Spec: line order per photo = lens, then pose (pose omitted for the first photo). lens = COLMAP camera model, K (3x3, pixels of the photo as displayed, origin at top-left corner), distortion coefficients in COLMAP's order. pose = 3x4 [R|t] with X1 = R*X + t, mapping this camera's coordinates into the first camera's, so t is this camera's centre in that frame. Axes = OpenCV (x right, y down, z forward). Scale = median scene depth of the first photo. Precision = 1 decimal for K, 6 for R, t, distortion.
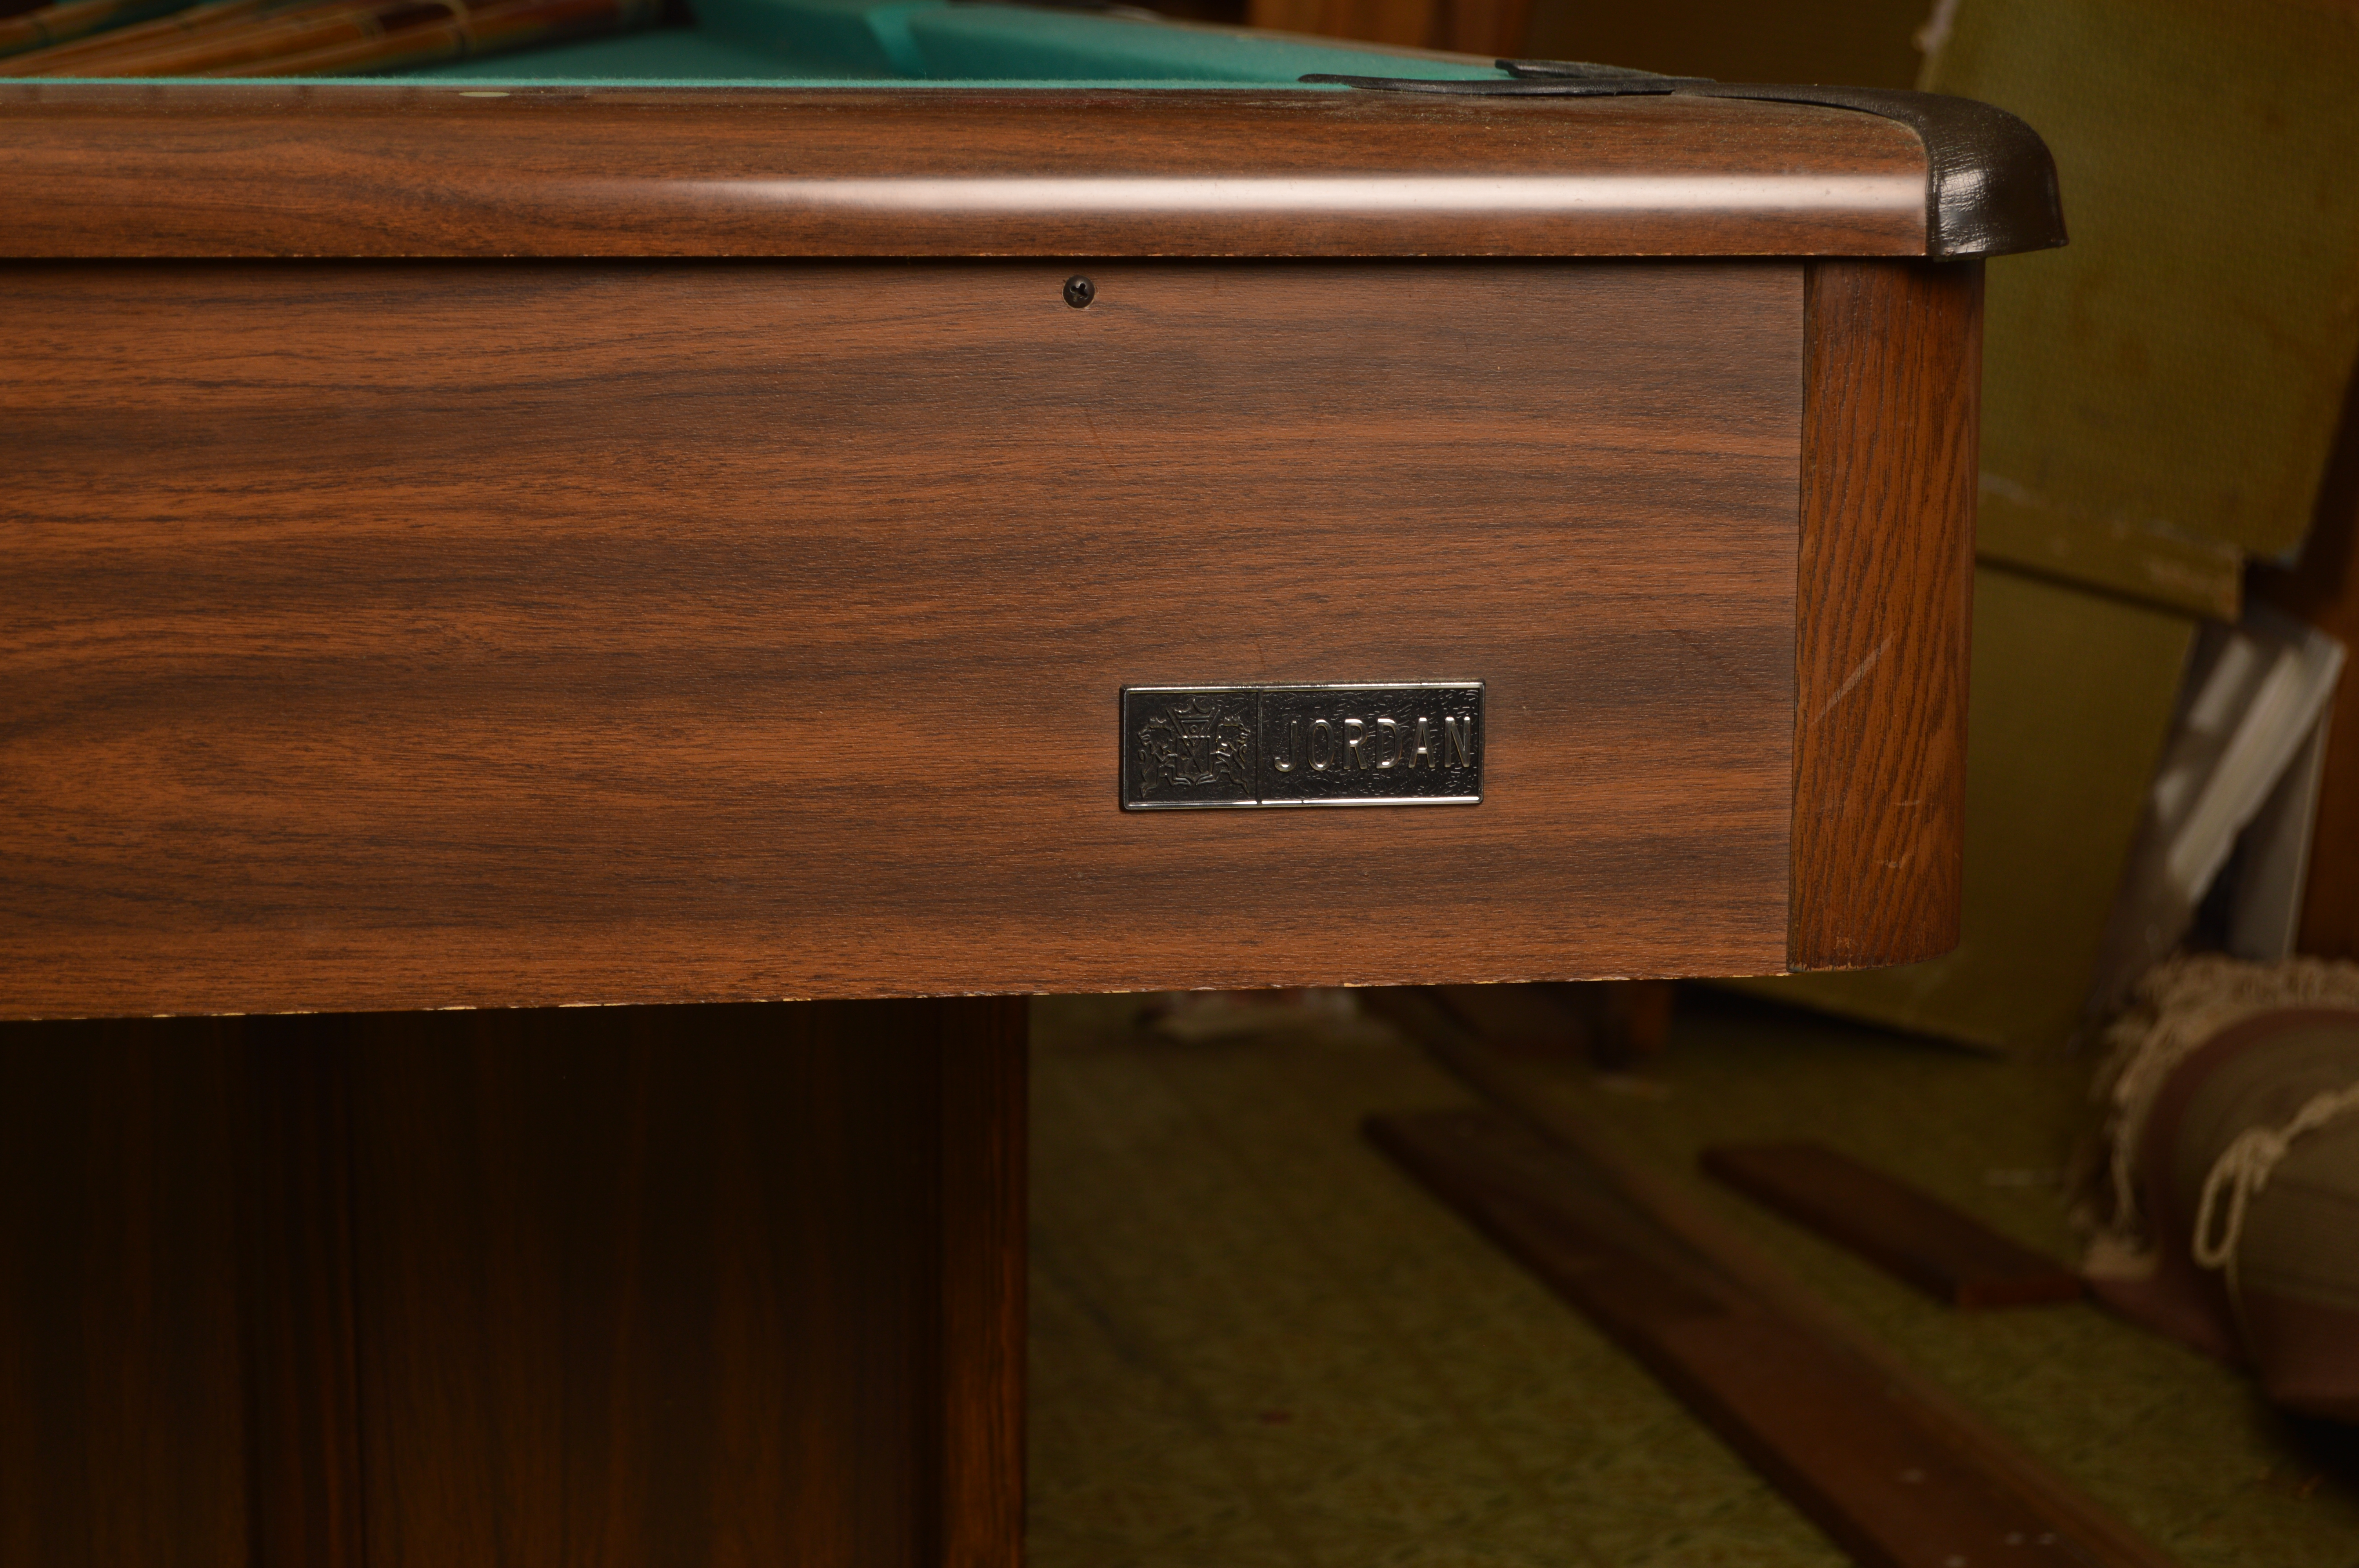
lens RADIAL K [[5317.6, 0, 1179.5], [0, 5317.6, 784.0], [0, 0, 1]] dist [-0.003217, -0.077681]
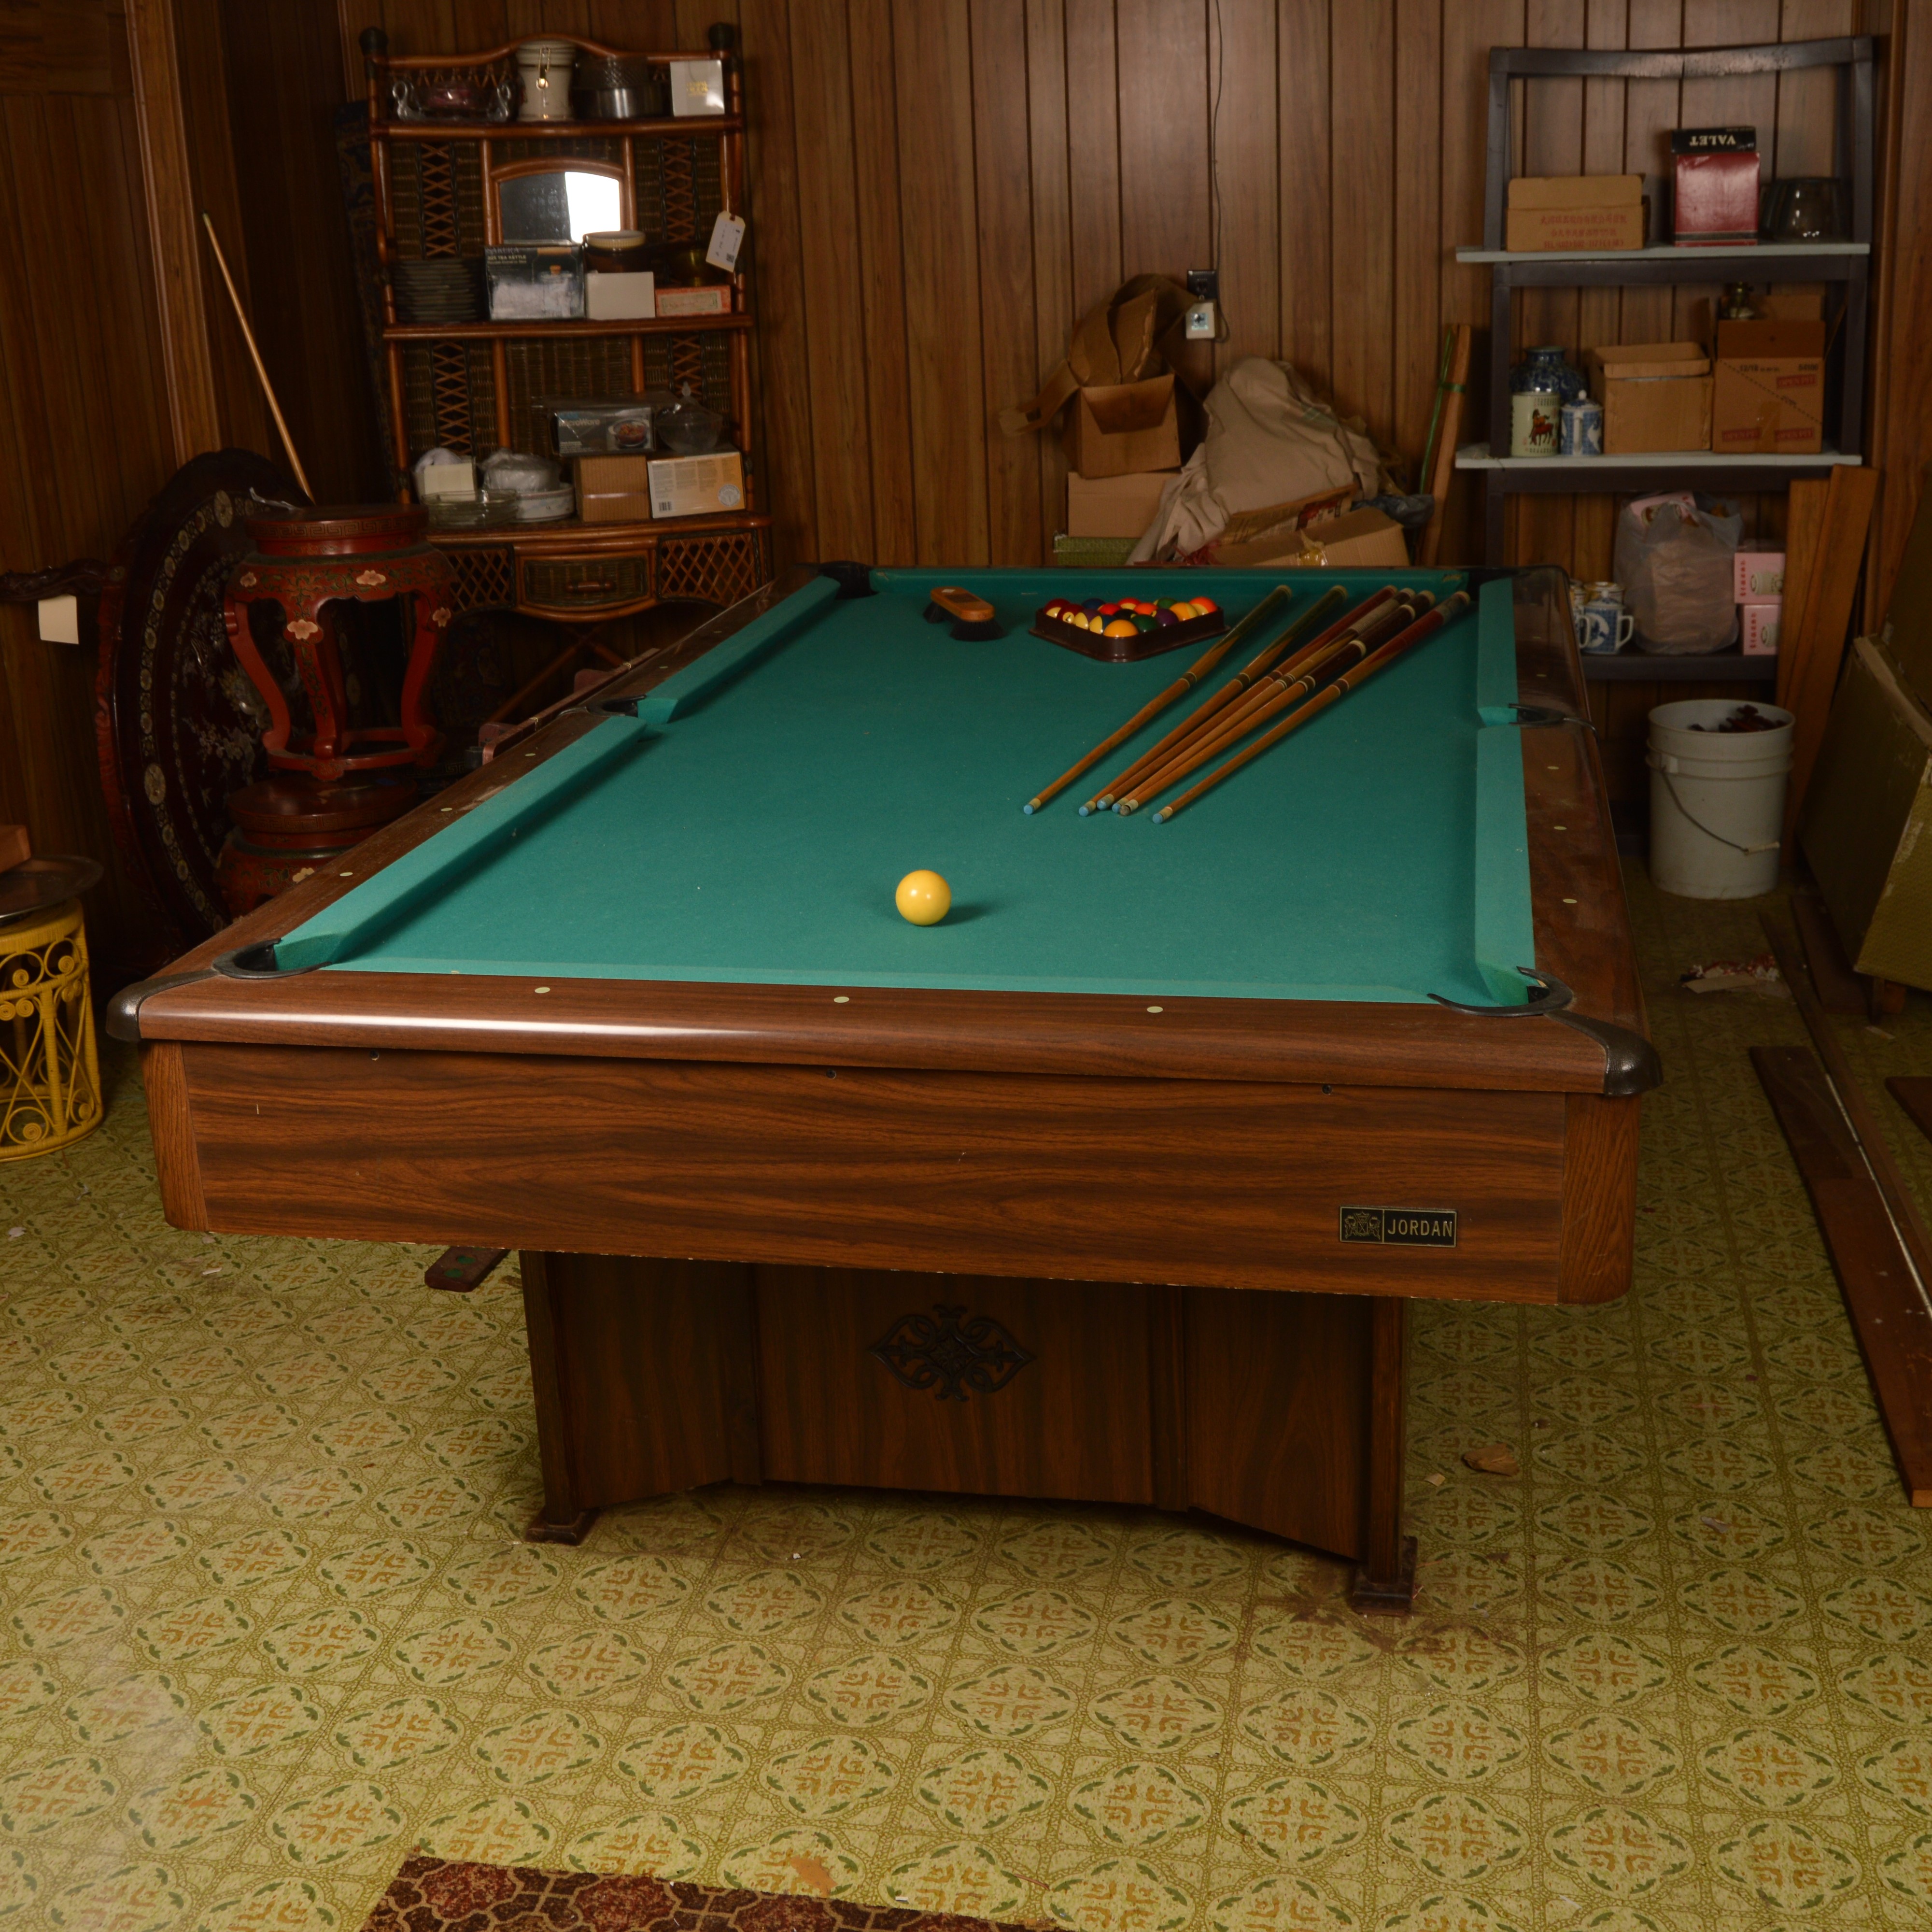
lens RADIAL K [[2543.4, 0, 966.0], [0, 2543.4, 966.0], [0, 0, 1]] dist [-0.082546, 0.033694]
pose [[0.927668, 0.071504, -0.366496, 0.331145], [-0.014700, 0.987726, 0.155500, -0.396213], [0.373116, -0.138865, 0.917333, -0.468910]]
